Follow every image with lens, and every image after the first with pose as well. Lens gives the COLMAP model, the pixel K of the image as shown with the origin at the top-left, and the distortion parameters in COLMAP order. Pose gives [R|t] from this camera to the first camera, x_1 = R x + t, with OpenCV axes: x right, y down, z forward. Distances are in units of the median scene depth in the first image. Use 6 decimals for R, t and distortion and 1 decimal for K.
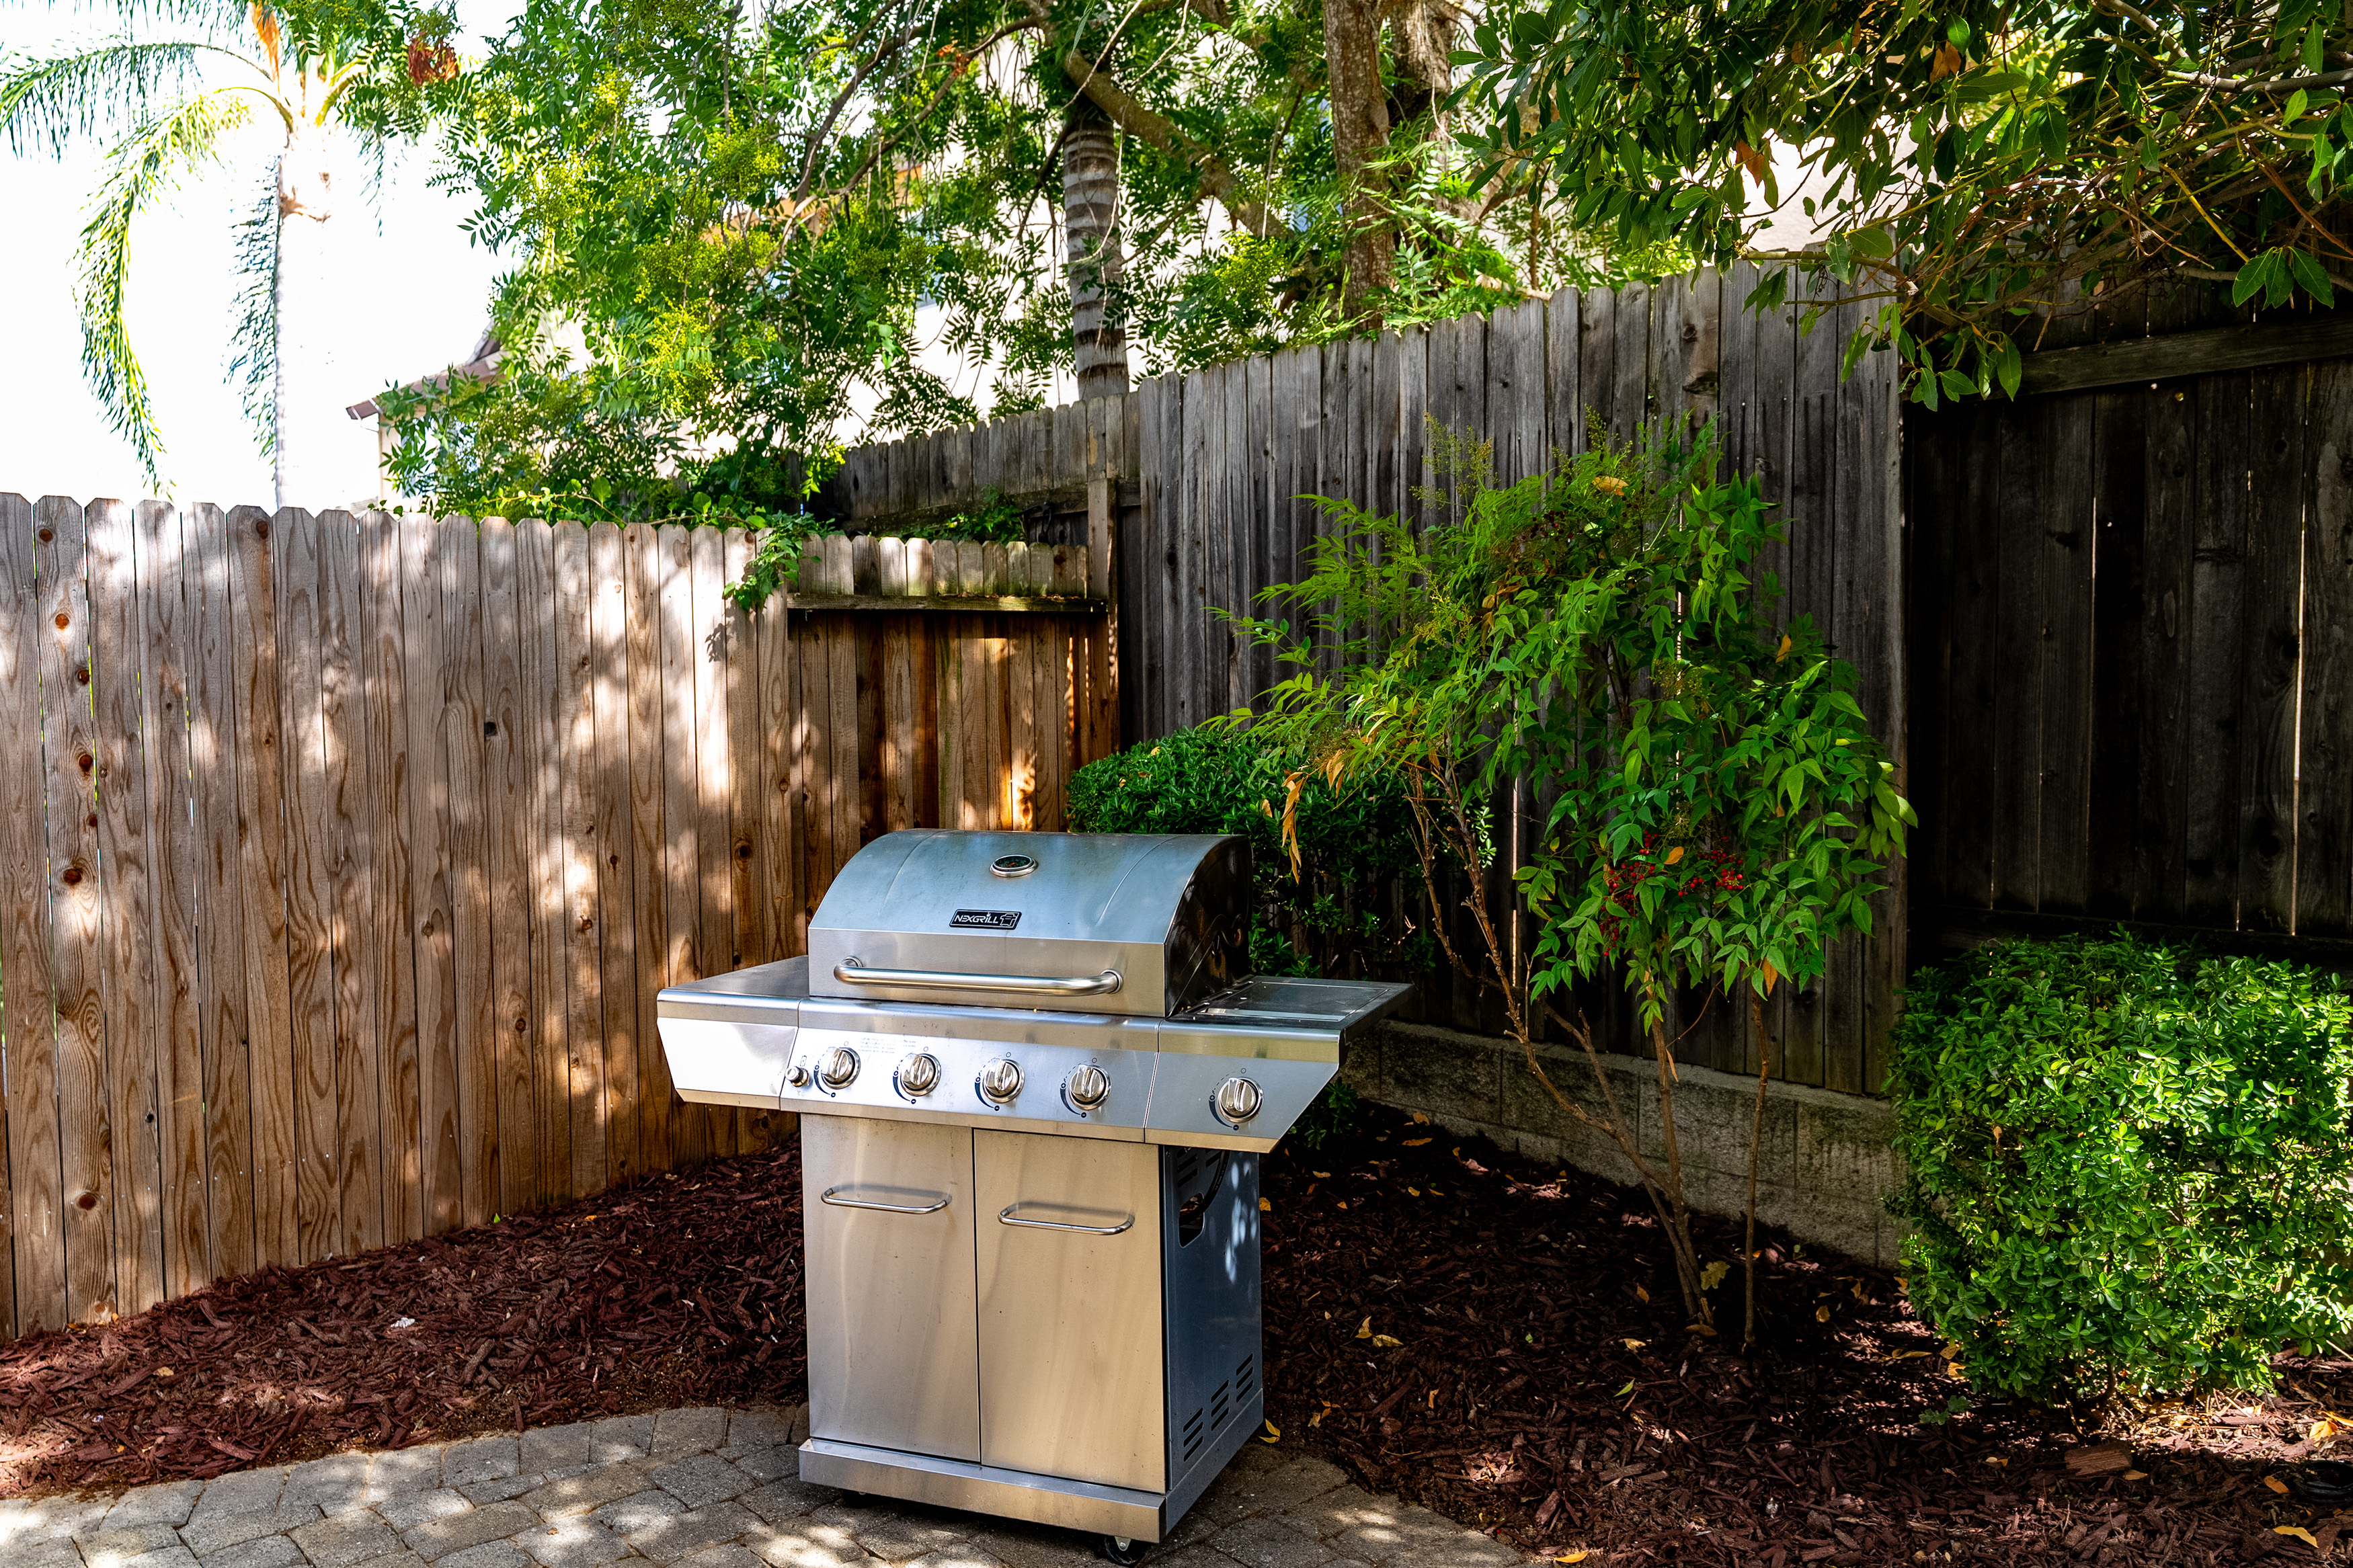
lens RADIAL K [[1857.6, 0, 1173.8], [0, 1857.6, 789.0], [0, 0, 1]] dist [0.012853, 0.005643]
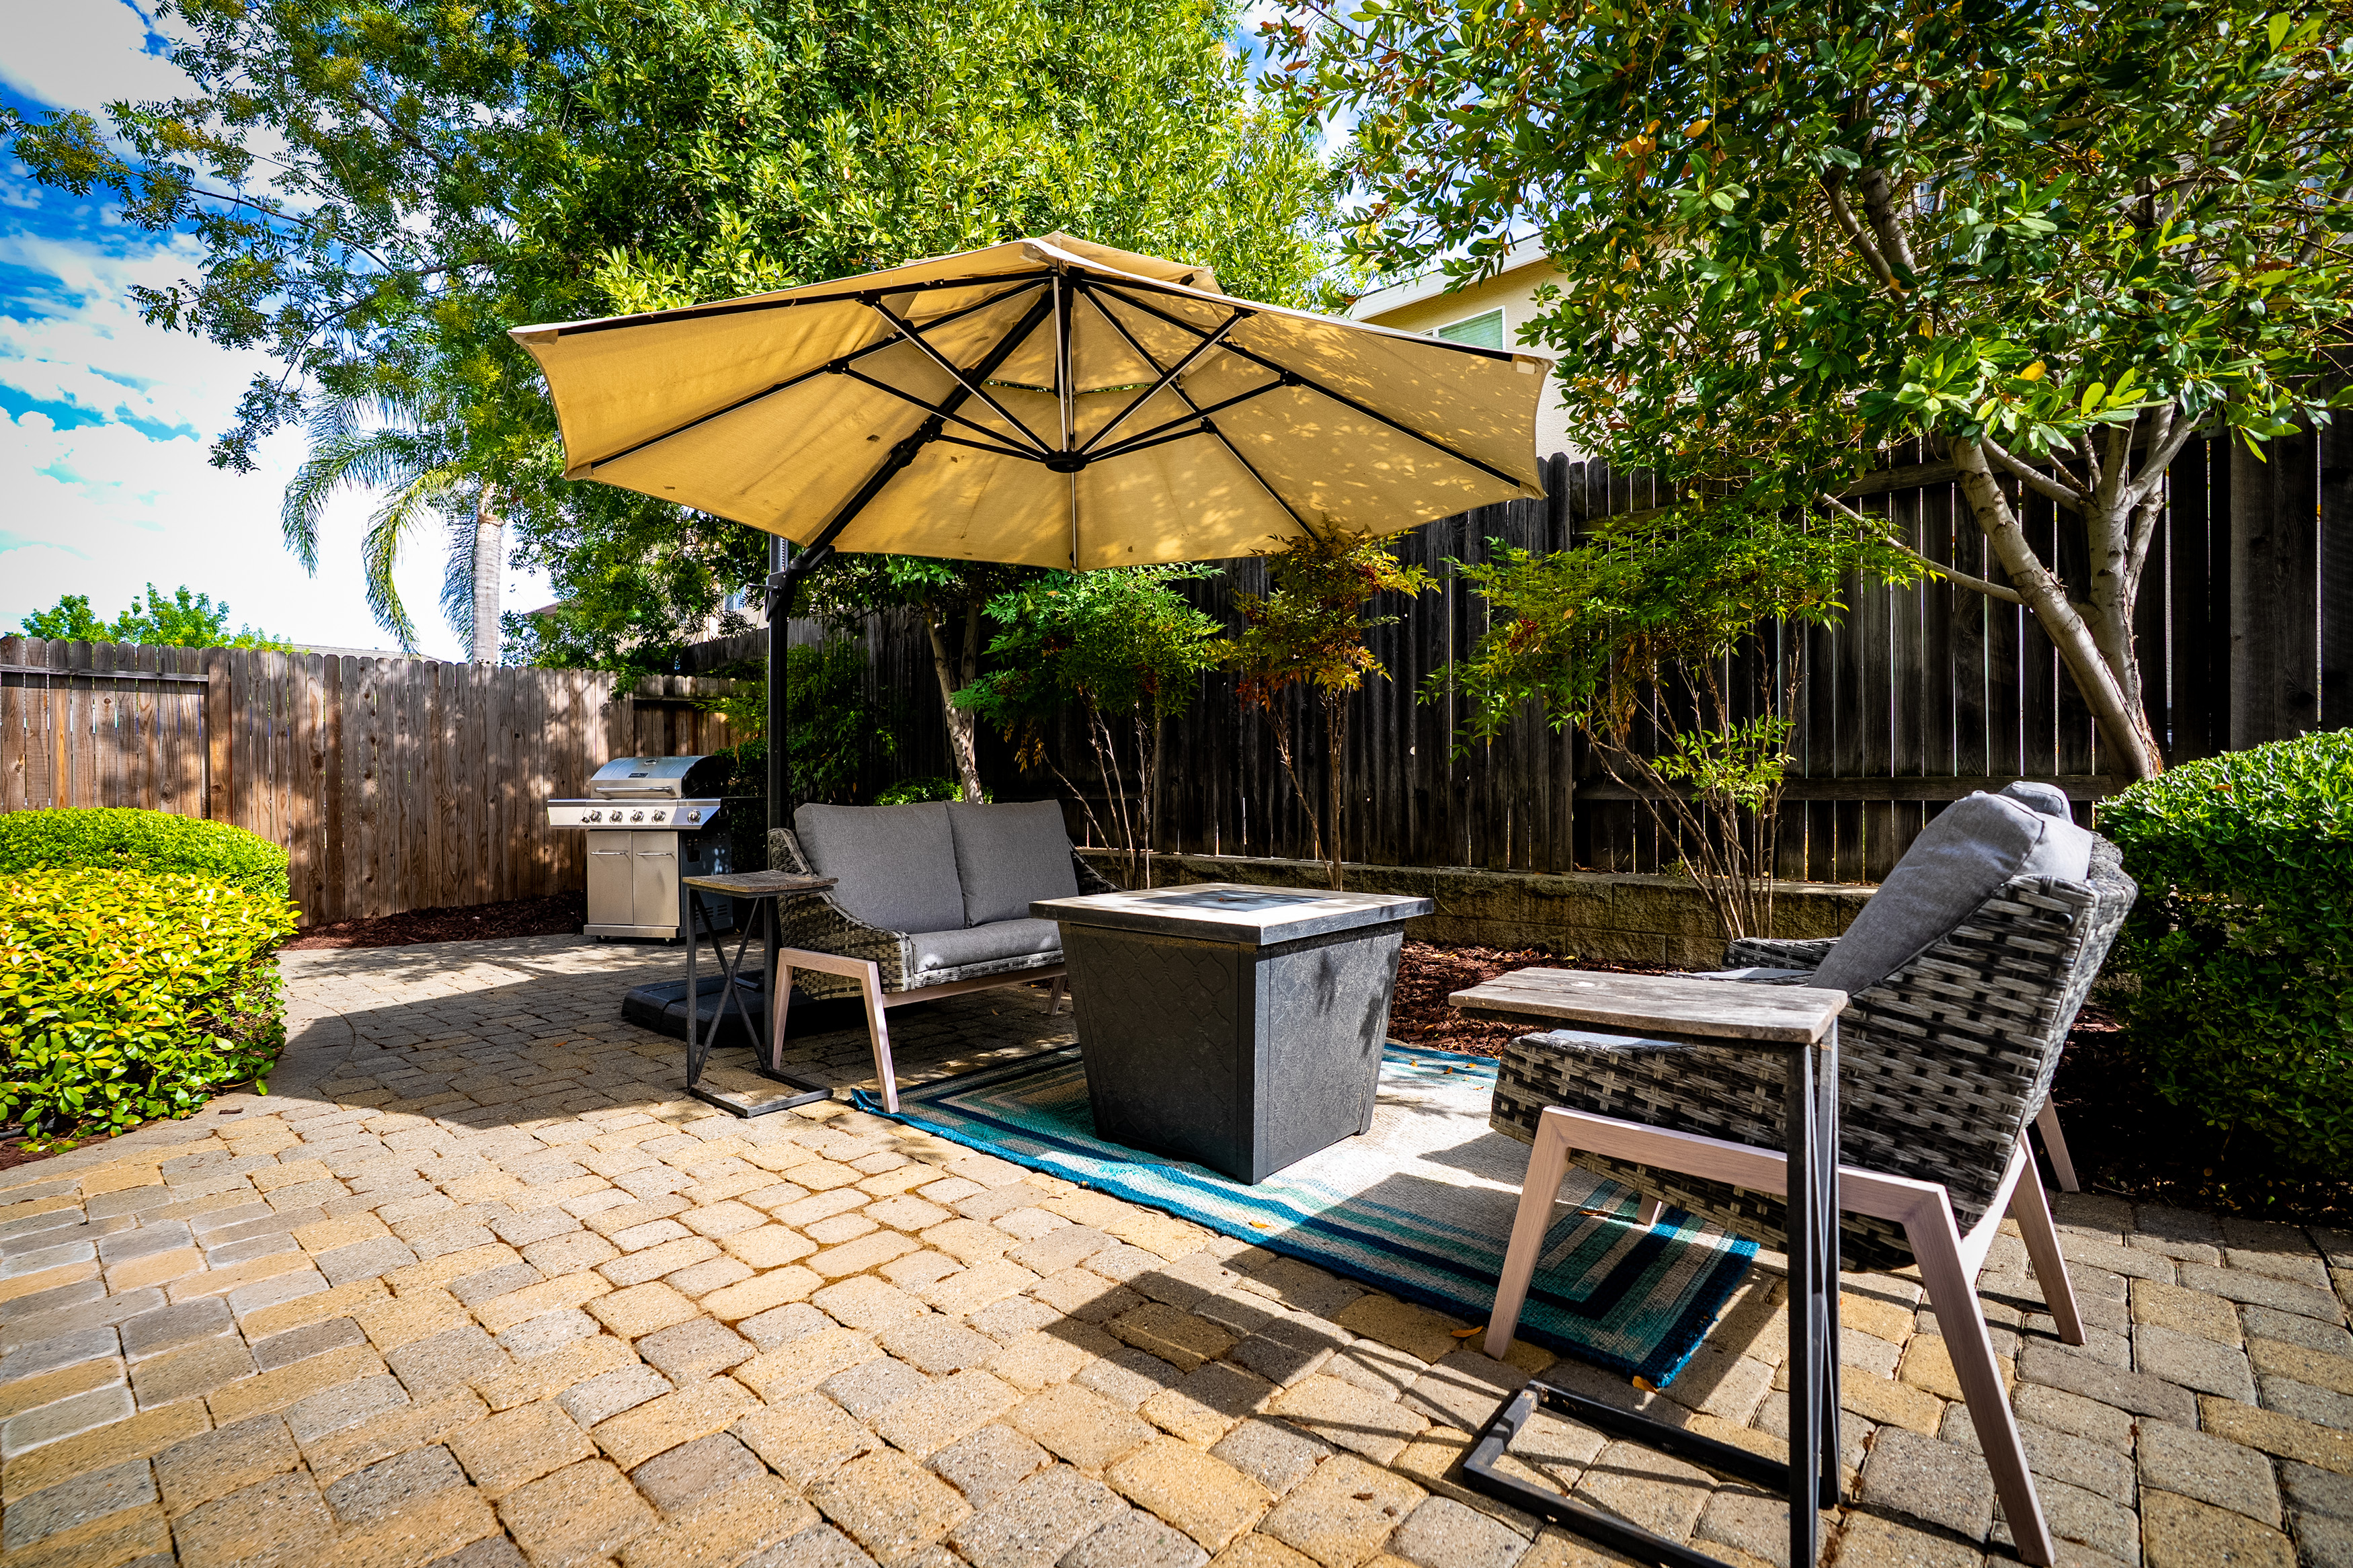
lens RADIAL K [[1104.1, 0, 1158.5], [0, 1104.1, 782.0], [0, 0, 1]] dist [0.000179, -0.000316]
pose [[0.995067, -0.007073, 0.098954, 0.444757], [0.012795, 0.998275, -0.057305, 0.142379], [-0.098377, 0.058288, 0.993441, -0.787995]]
